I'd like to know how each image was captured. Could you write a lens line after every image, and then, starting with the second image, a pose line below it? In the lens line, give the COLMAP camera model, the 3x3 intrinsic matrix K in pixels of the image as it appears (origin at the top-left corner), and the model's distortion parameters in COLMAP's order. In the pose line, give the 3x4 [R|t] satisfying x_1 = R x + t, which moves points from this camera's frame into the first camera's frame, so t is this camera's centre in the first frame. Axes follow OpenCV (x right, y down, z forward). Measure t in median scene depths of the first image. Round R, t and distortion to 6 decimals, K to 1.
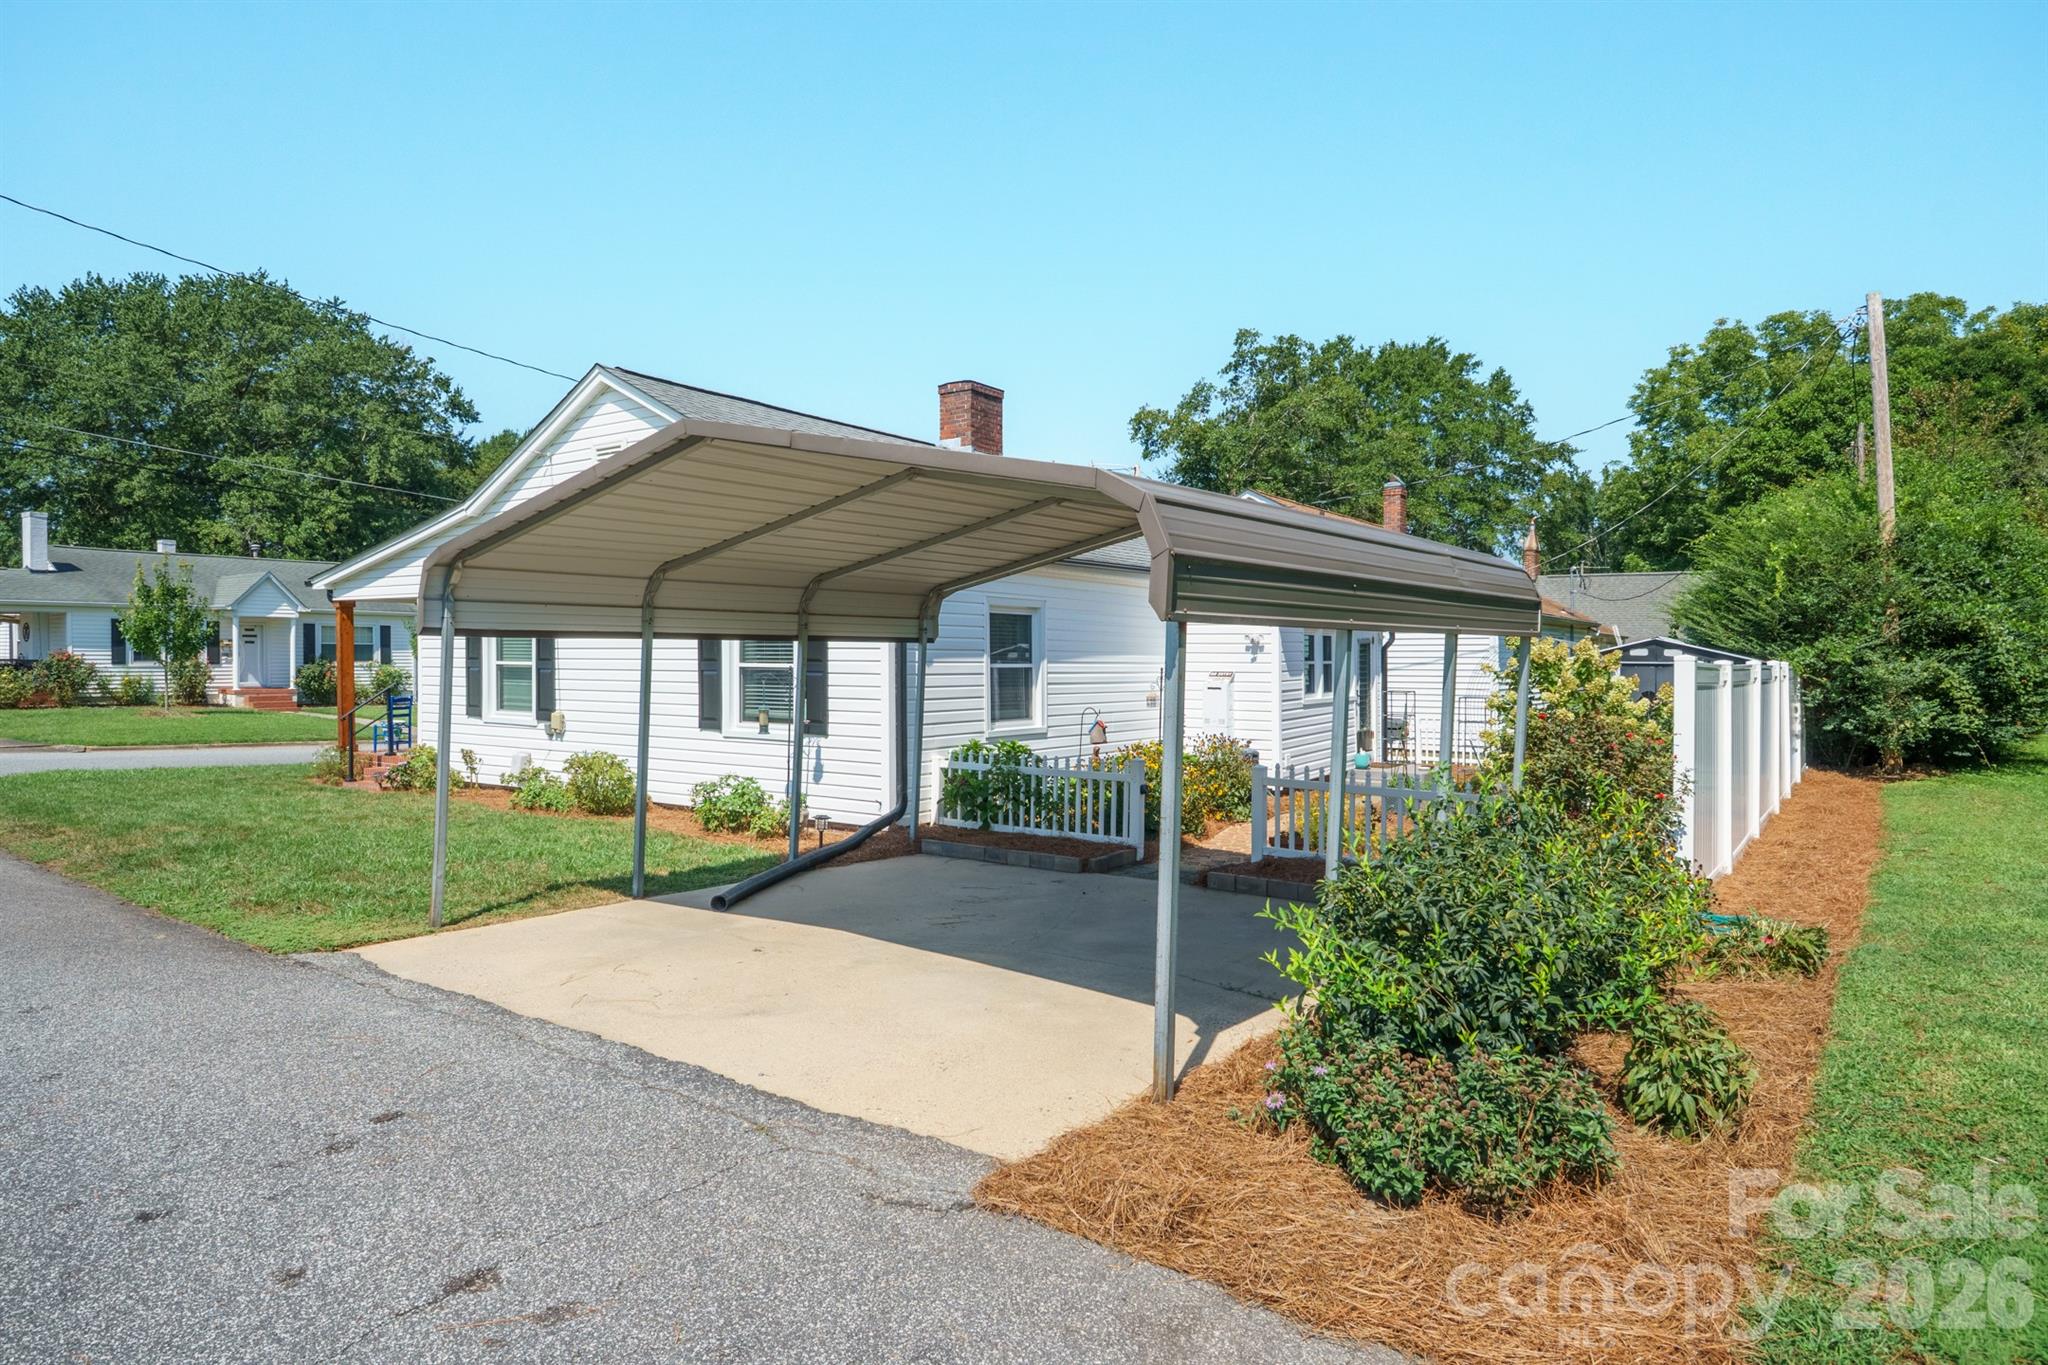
lens RADIAL K [[1394.5, 0, 1024.0], [0, 1394.5, 682.5], [0, 0, 1]] dist [0.002920, 0.001135]
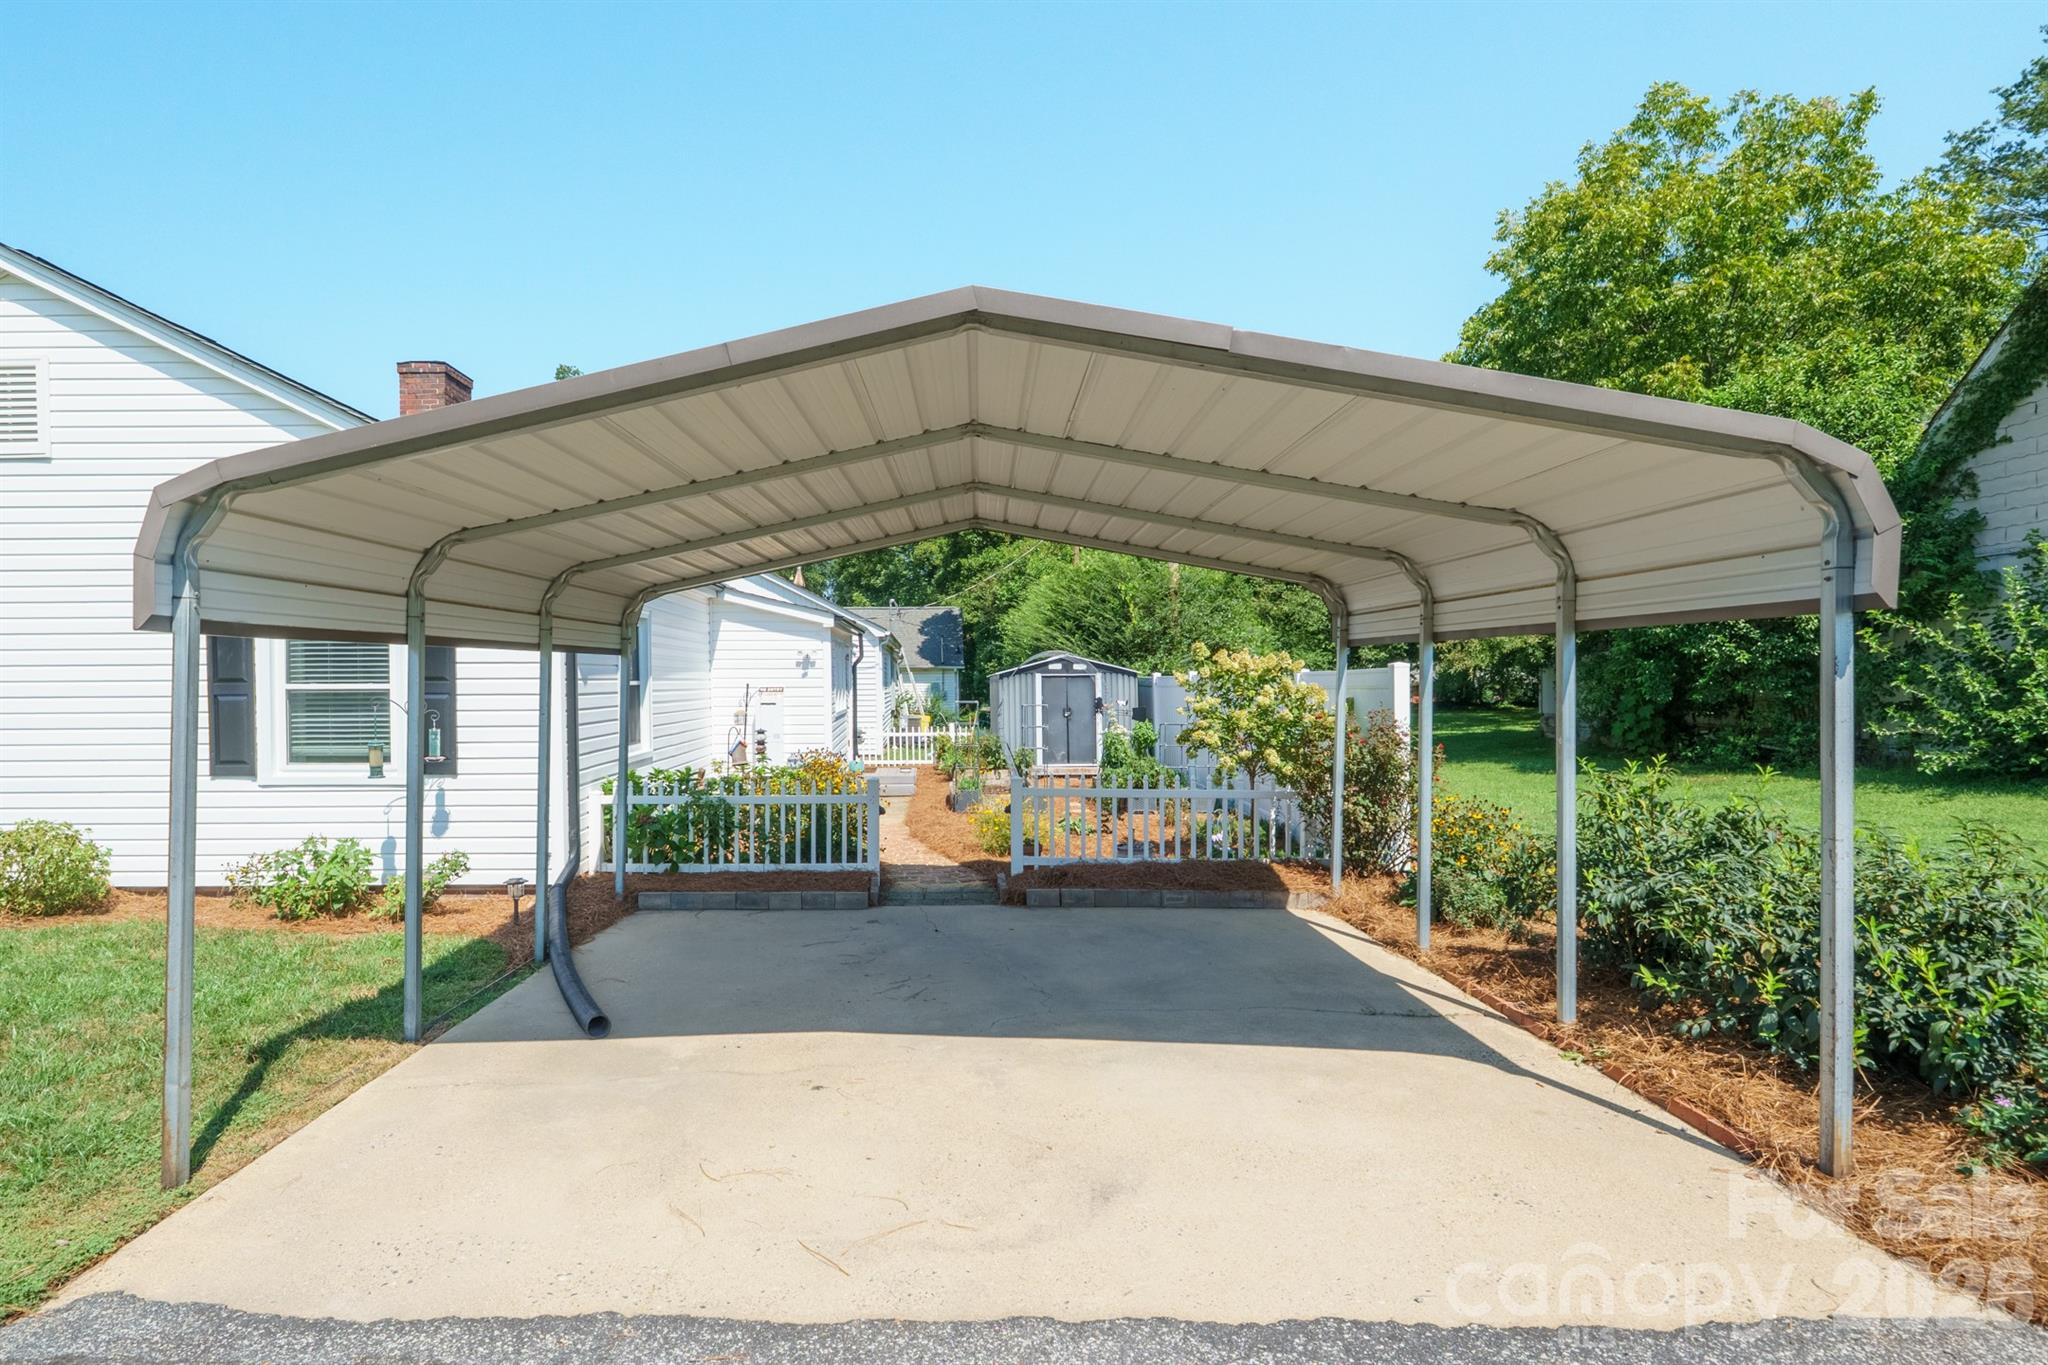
lens RADIAL K [[1137.4, 0, 1024.0], [0, 1137.4, 682.5], [0, 0, 1]] dist [-0.003176, -0.001118]
pose [[0.782203, -0.013607, 0.622876, -0.286822], [0.022289, 0.999733, -0.006150, -0.002520], [-0.622625, 0.018694, 0.782297, 0.304156]]
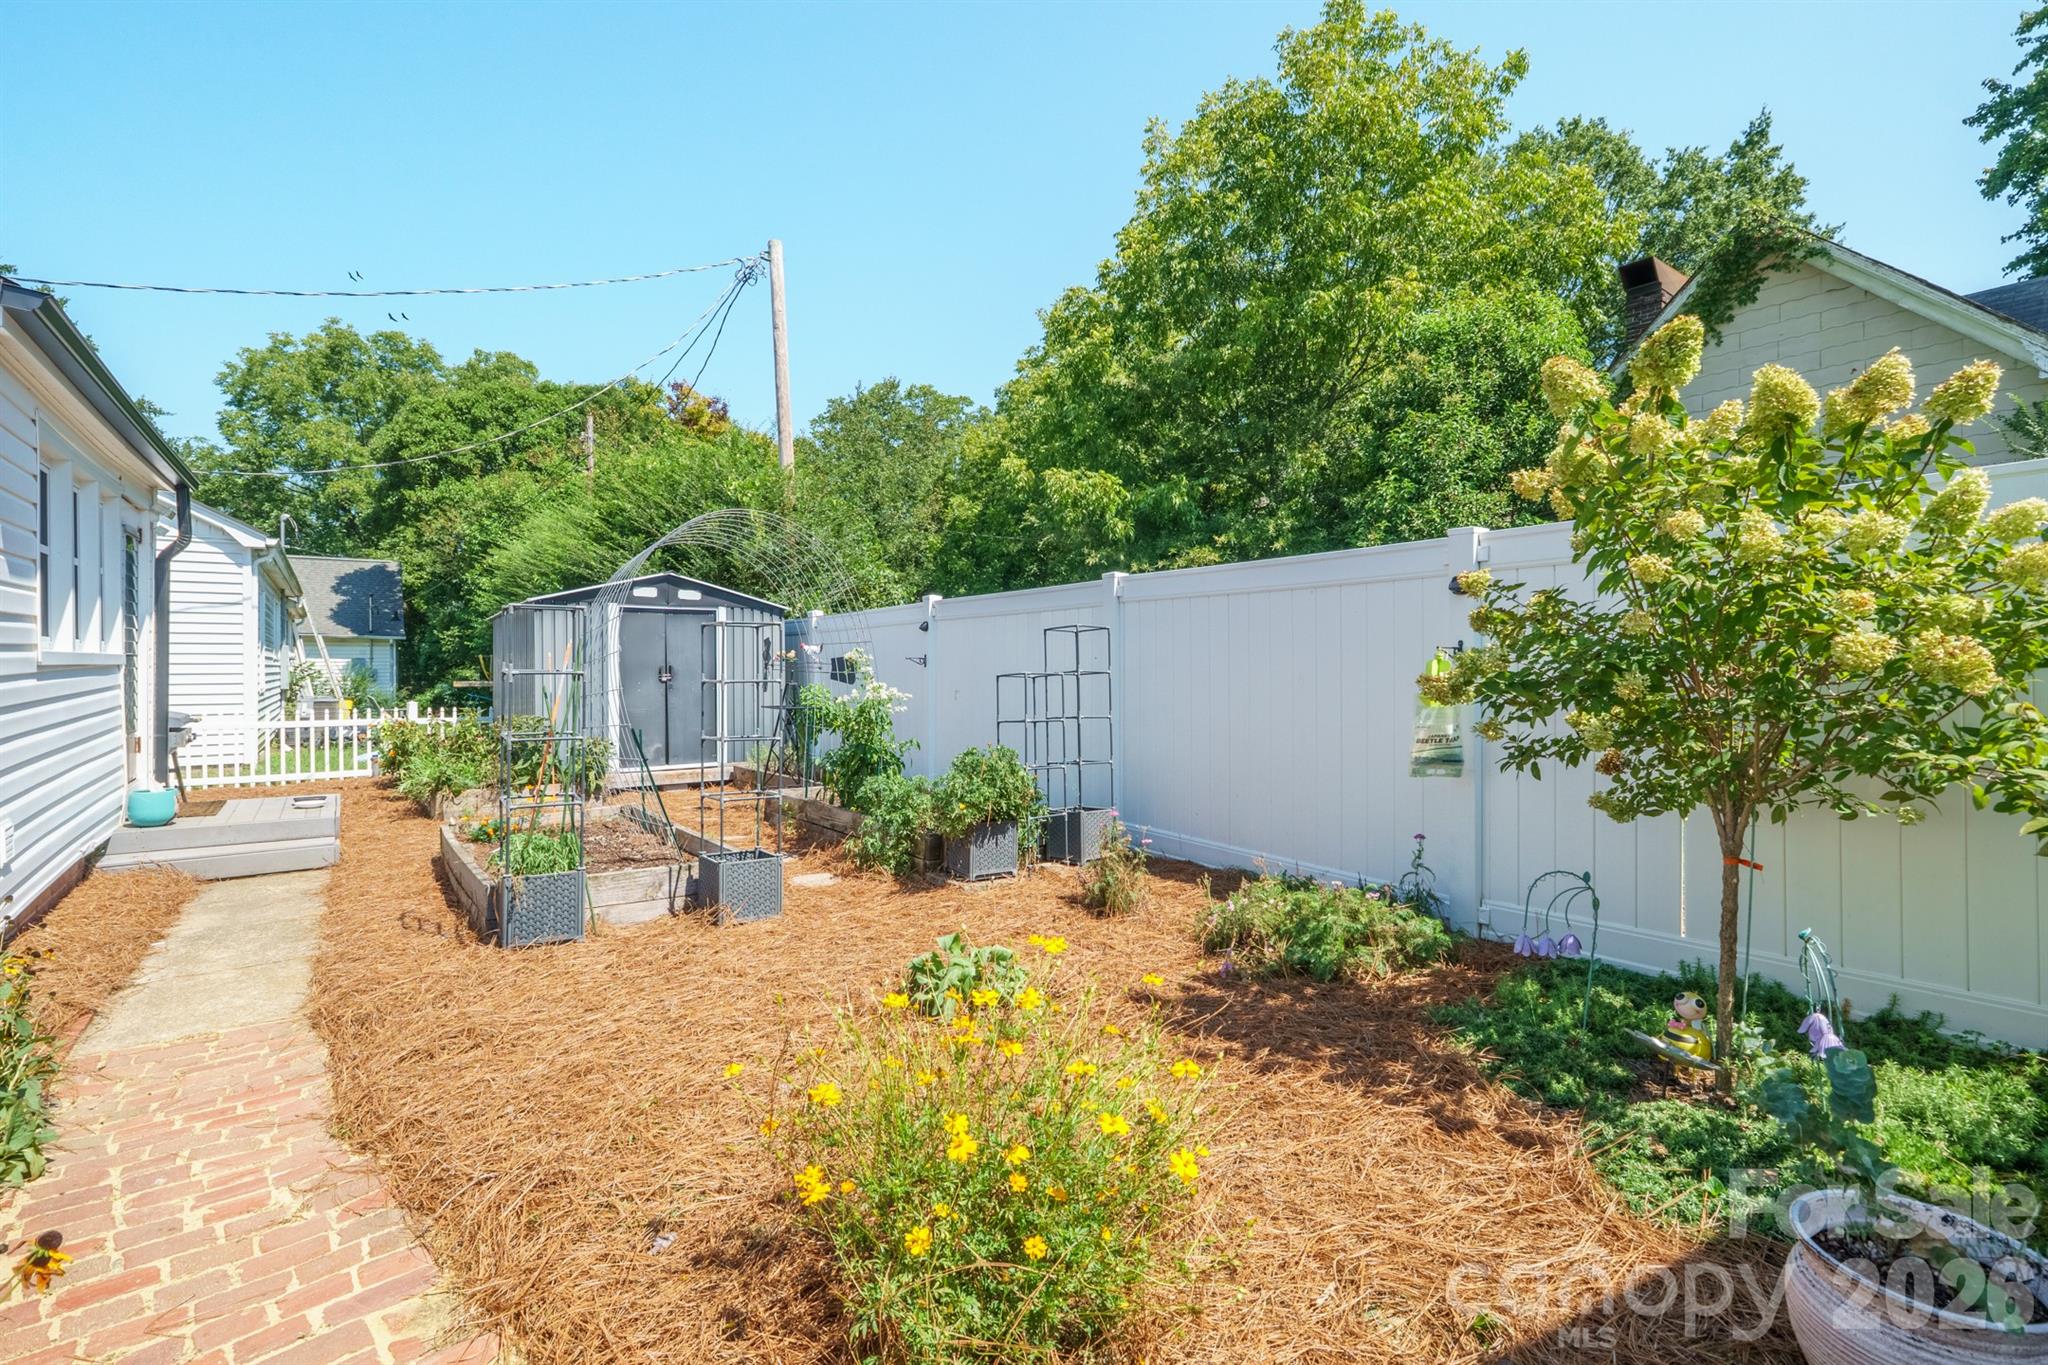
lens RADIAL K [[944.0, 0, 1029.2], [0, 944.0, 649.6], [0, 0, 1]] dist [-0.002157, -0.000392]
pose [[0.341631, 0.010899, 0.939771, 0.085833], [0.026116, 0.999437, -0.021085, 0.029631], [-0.939471, 0.031747, 0.341153, 0.891687]]
